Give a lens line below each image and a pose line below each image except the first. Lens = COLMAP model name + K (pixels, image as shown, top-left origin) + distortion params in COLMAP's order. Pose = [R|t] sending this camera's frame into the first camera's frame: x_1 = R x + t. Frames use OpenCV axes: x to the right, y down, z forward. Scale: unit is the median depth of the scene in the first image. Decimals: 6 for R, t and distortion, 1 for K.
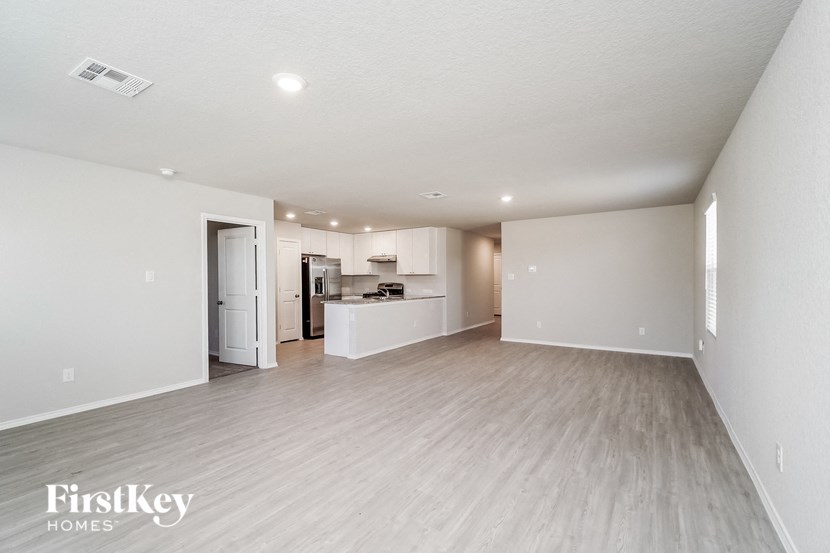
lens RADIAL K [[365.6, 0, 409.2], [0, 365.6, 279.6], [0, 0, 1]] dist [0.001709, 0.000666]
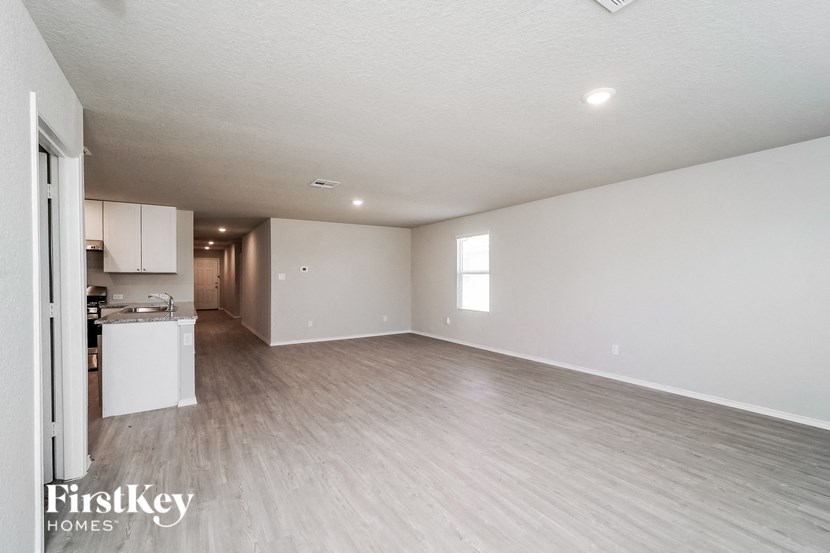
lens RADIAL K [[365.6, 0, 408.6], [0, 365.6, 277.9], [0, 0, 1]] dist [0.001709, 0.000666]
pose [[0.411718, 0.002729, 0.911307, -0.731493], [0.004855, 0.999975, -0.005188, 0.002653], [-0.911298, 0.006560, 0.411695, 0.504591]]
